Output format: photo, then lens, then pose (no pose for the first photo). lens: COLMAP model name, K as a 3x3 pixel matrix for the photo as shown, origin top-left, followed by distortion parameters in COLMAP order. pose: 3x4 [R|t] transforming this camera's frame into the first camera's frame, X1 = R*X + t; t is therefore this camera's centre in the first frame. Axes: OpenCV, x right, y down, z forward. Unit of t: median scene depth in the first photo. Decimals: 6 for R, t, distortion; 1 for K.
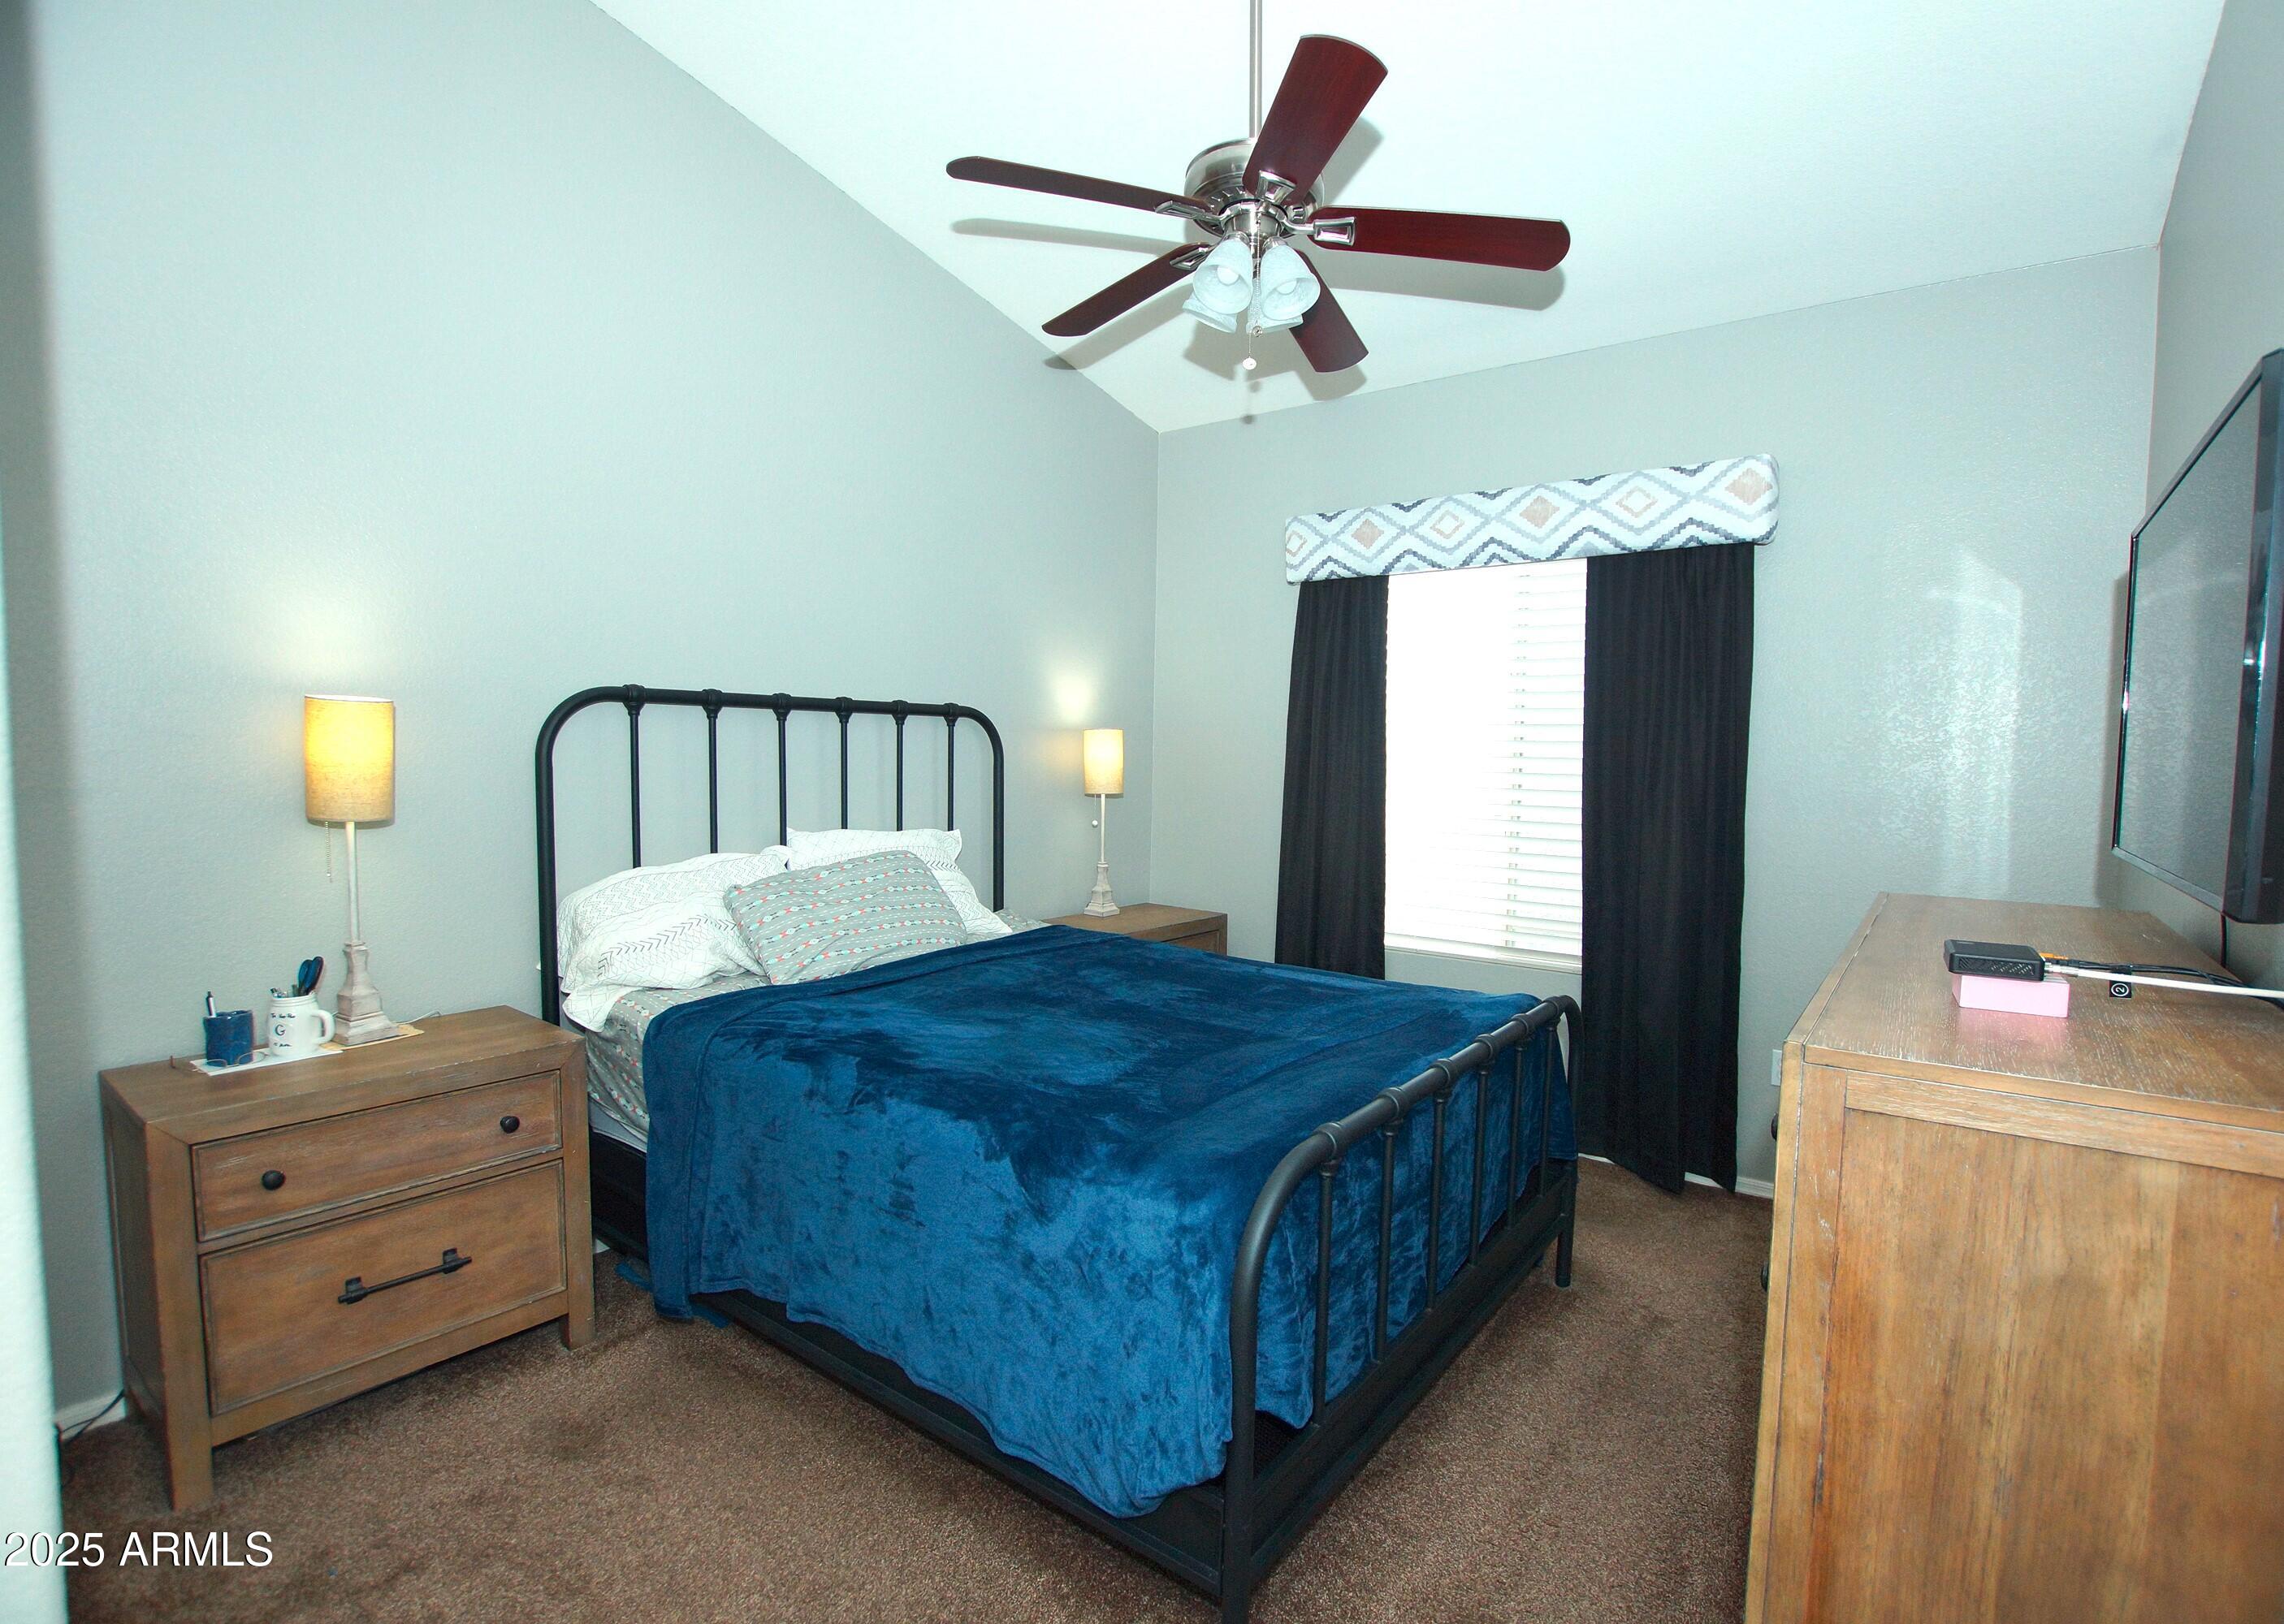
lens RADIAL K [[1091.6, 0, 1142.0], [0, 1091.6, 812.0], [0, 0, 1]] dist [-0.056694, -0.000084]
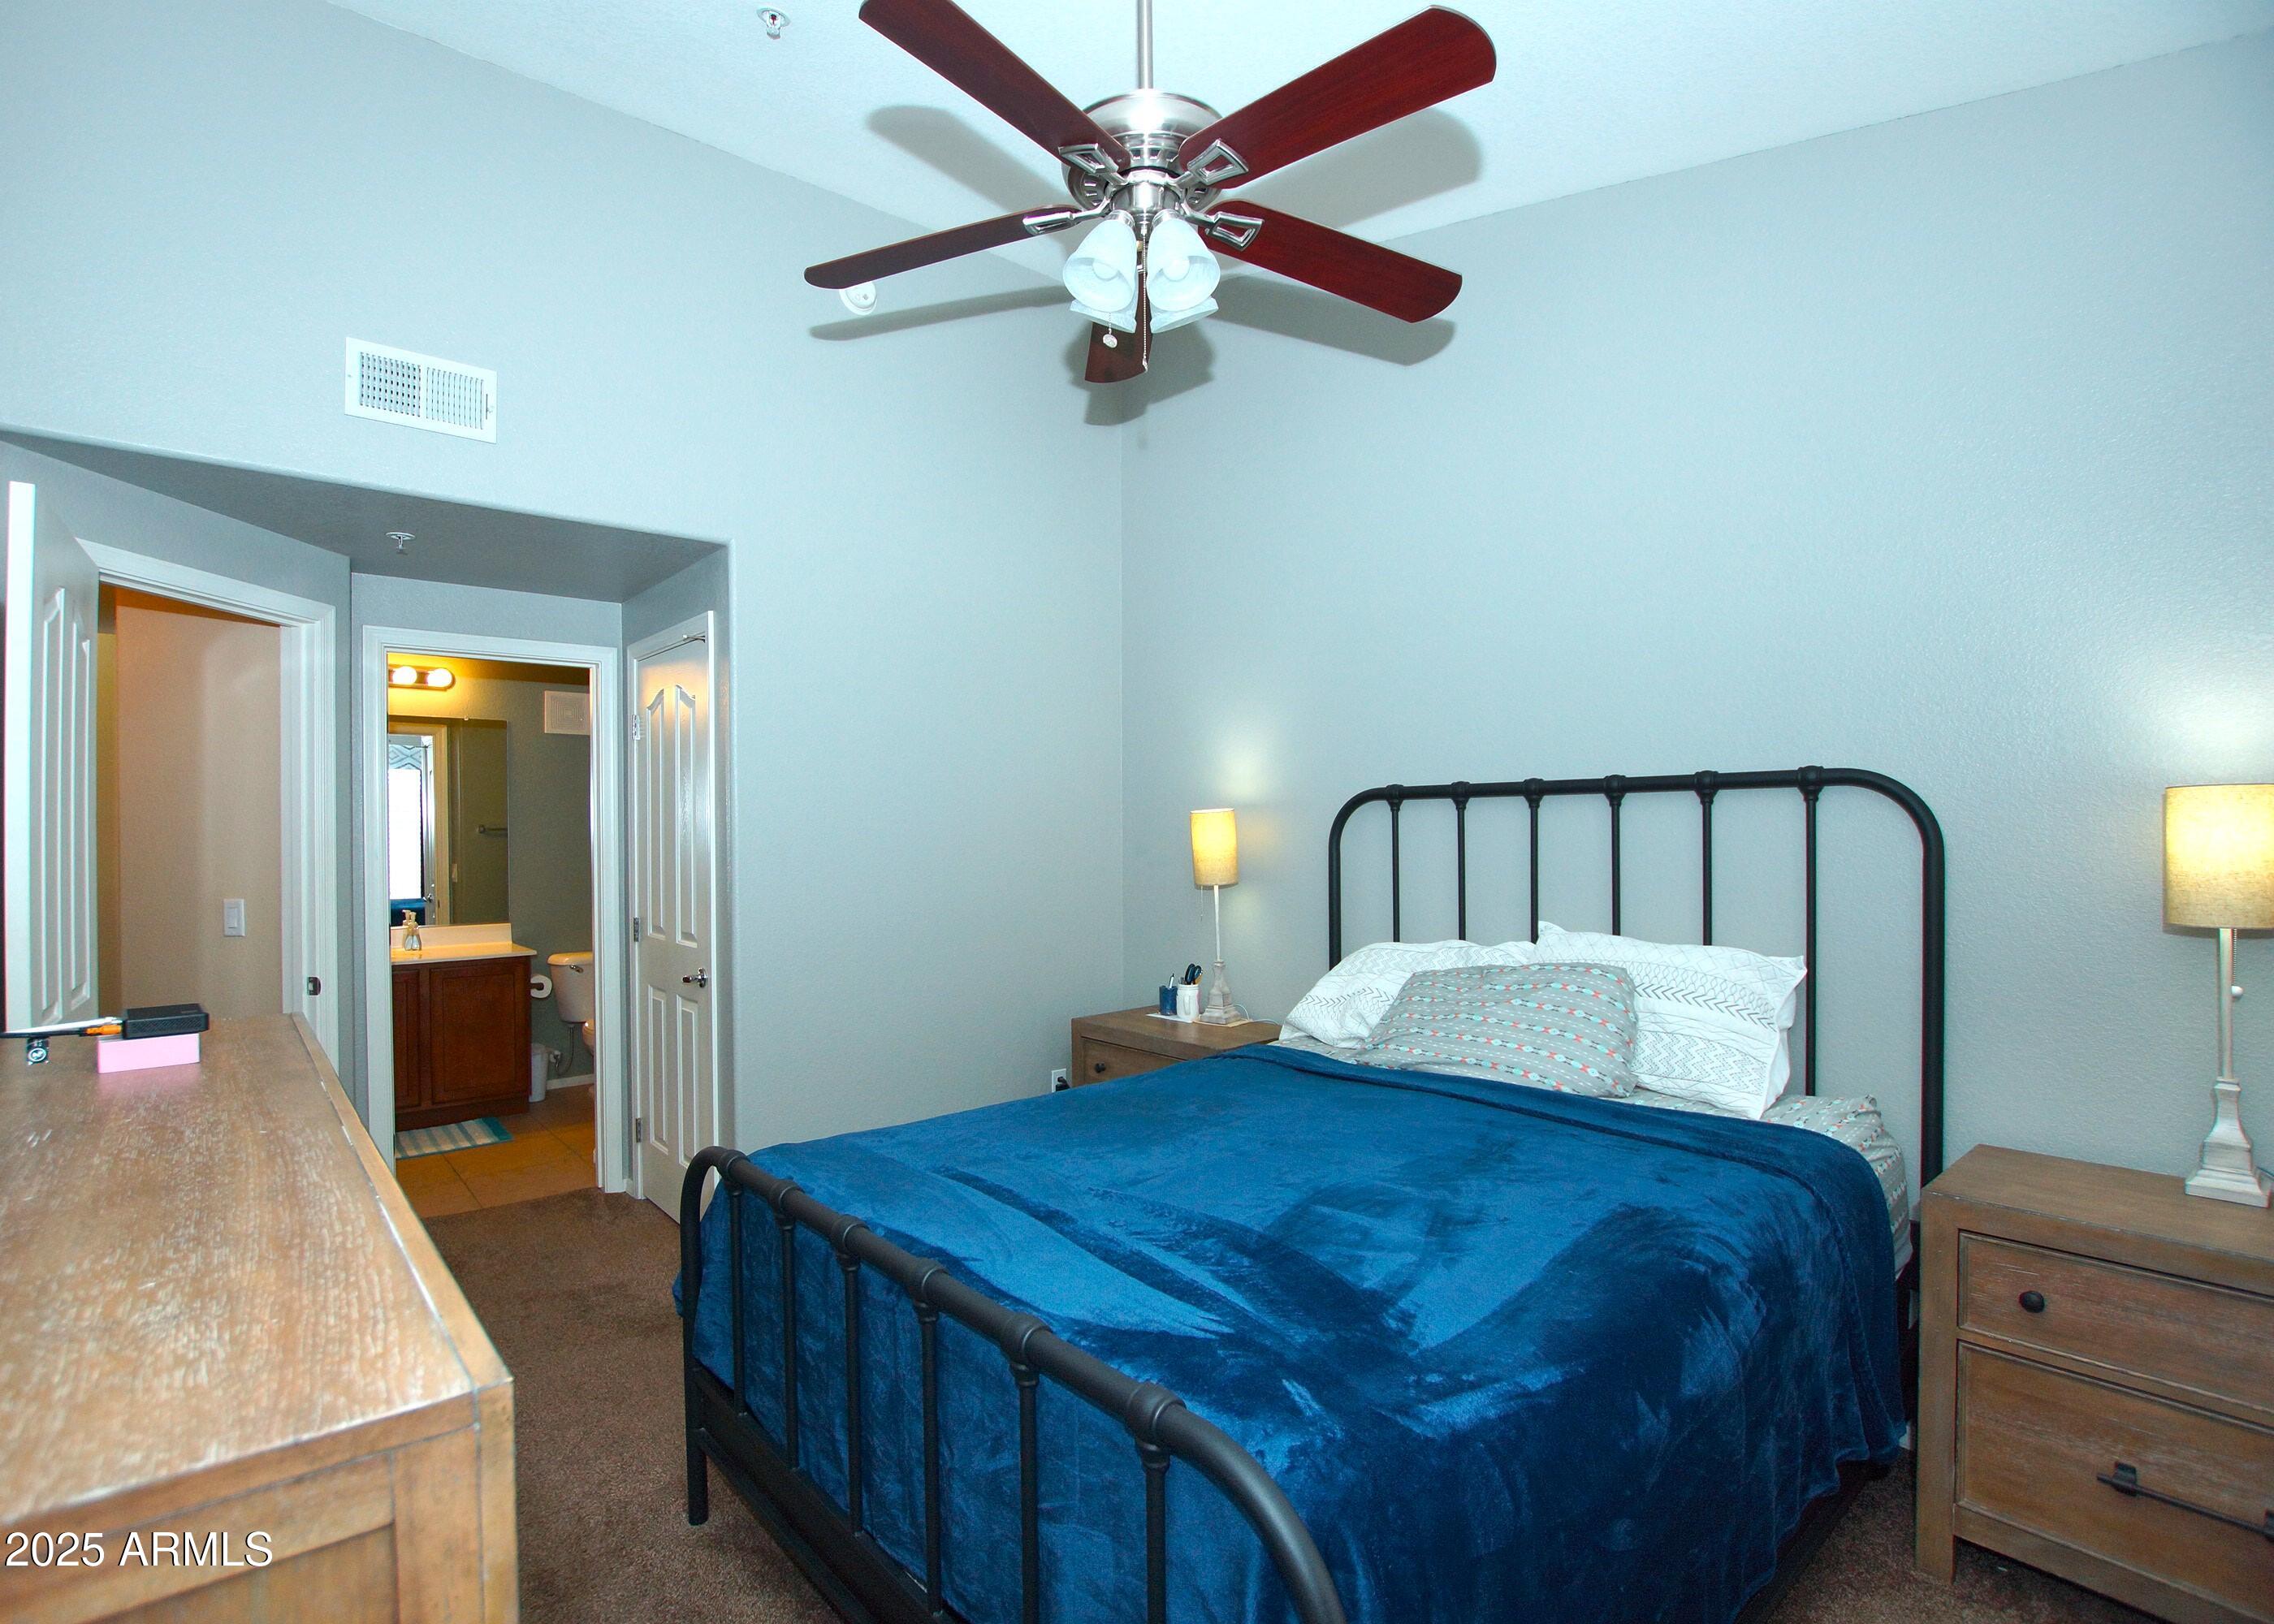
lens RADIAL K [[1120.5, 0, 1138.3], [0, 1120.5, 843.5], [0, 0, 1]] dist [-0.002165, -0.000599]
pose [[-0.208769, -0.007146, -0.977939, 0.707742], [-0.052620, 0.998607, 0.003936, -0.041114], [0.976548, 0.052281, -0.208854, 0.899377]]
